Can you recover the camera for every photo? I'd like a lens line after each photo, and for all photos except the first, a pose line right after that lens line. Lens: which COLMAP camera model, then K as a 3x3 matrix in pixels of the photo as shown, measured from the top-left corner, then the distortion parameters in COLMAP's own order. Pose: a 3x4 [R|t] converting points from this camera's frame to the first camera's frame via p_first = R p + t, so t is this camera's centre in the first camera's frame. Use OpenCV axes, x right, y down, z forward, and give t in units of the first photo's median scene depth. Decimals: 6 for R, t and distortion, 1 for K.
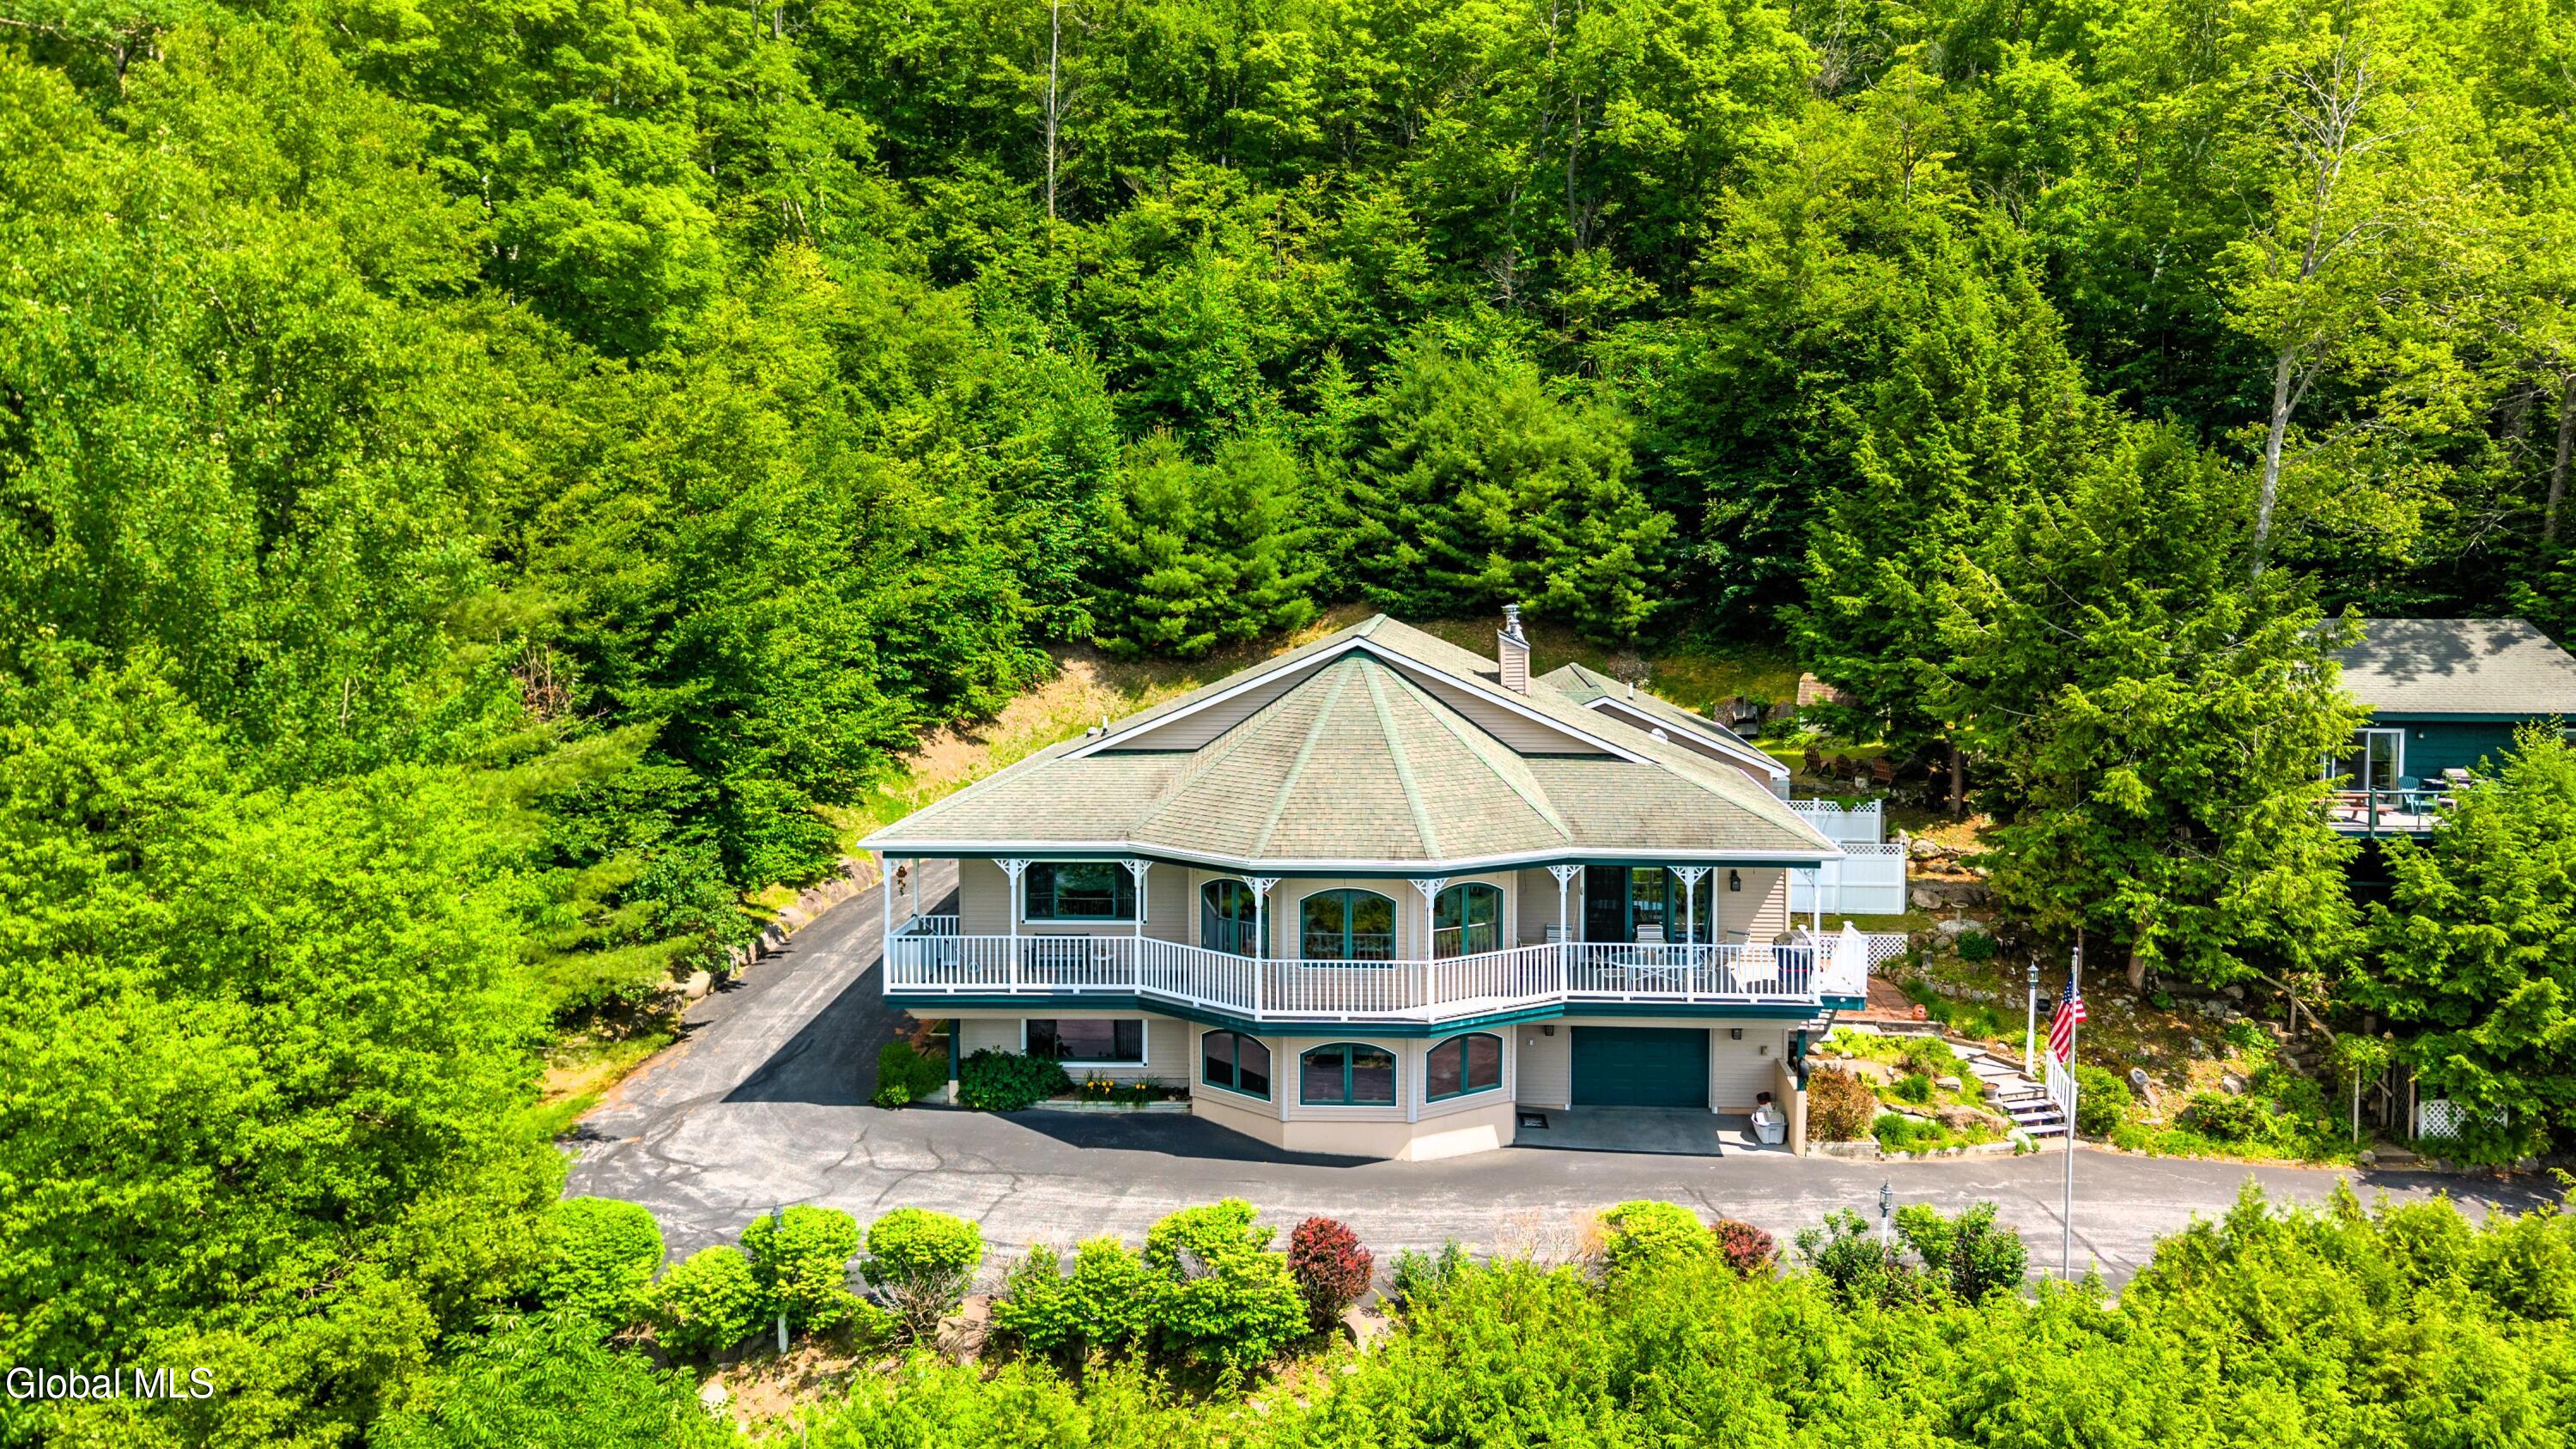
lens RADIAL K [[1724.2, 0, 1379.4], [0, 1724.2, 637.5], [0, 0, 1]] dist [0.002645, 0.003004]
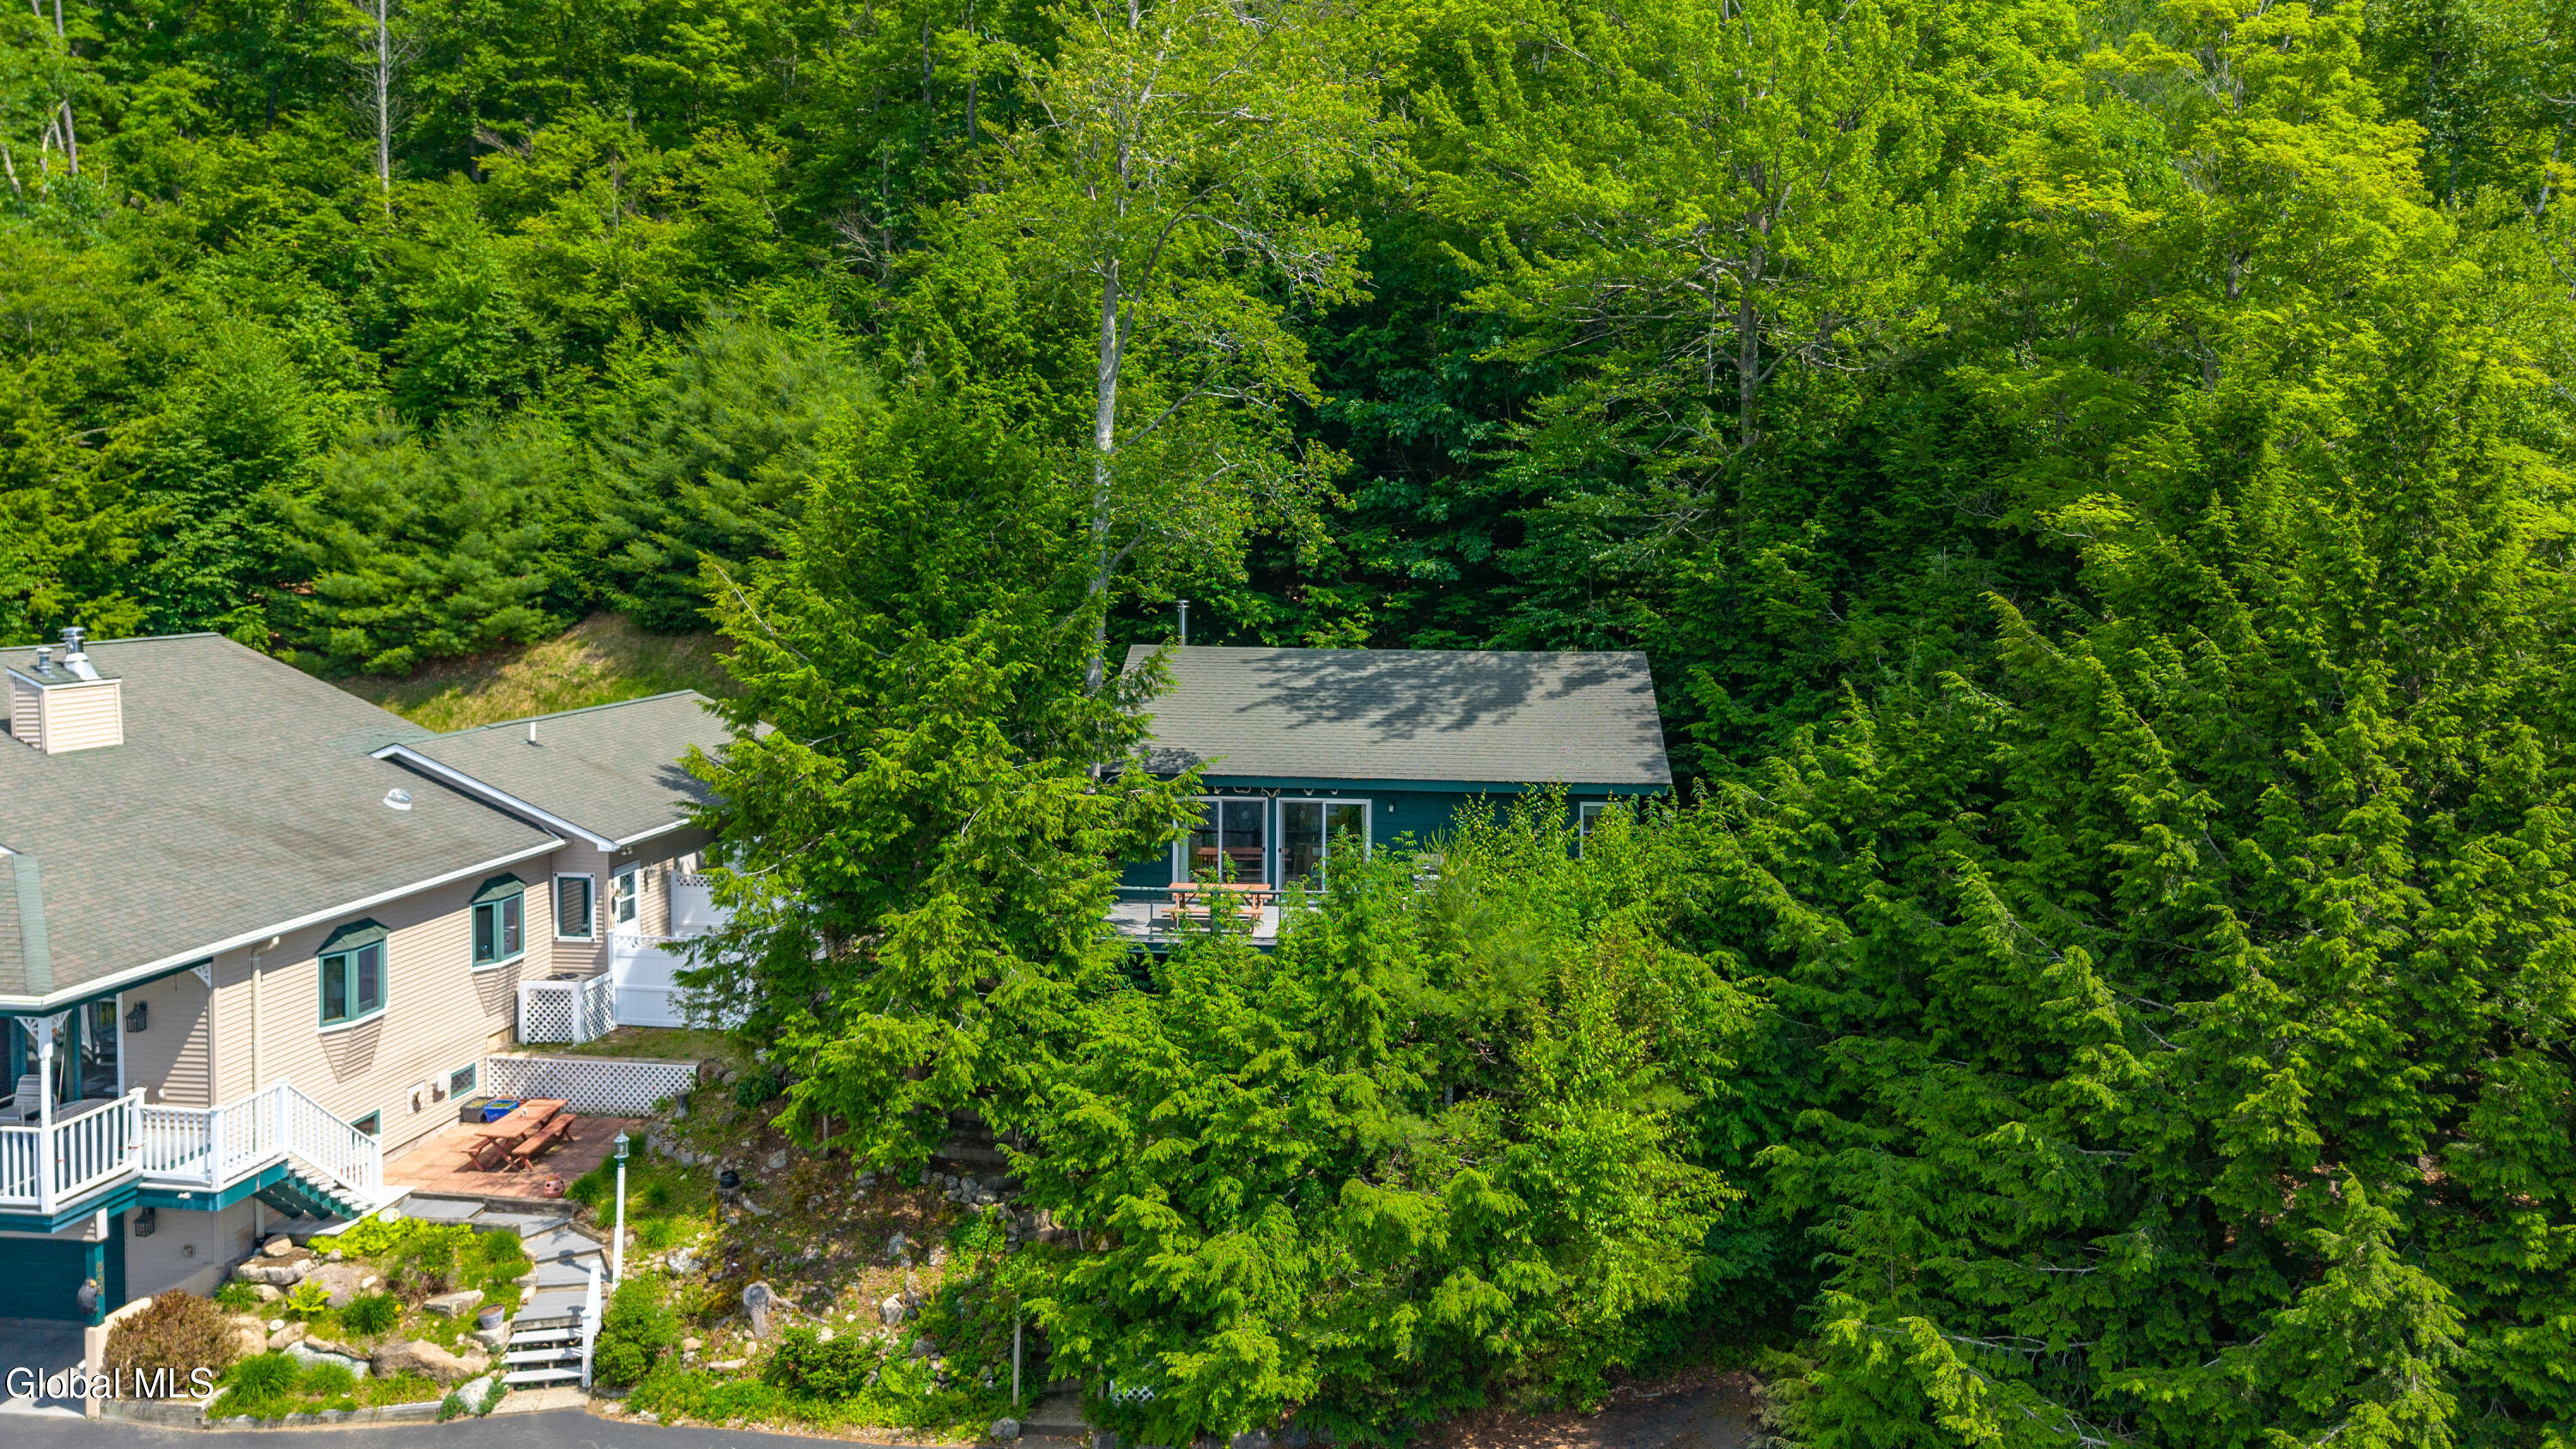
lens RADIAL K [[1696.7, 0, 1399.4], [0, 1696.7, 602.1], [0, 0, 1]] dist [-0.002009, -0.003173]
pose [[0.998203, 0.004359, -0.059761, 0.445382], [-0.005223, 0.999884, -0.014310, -0.015008], [0.059692, 0.014597, 0.998110, 0.181999]]
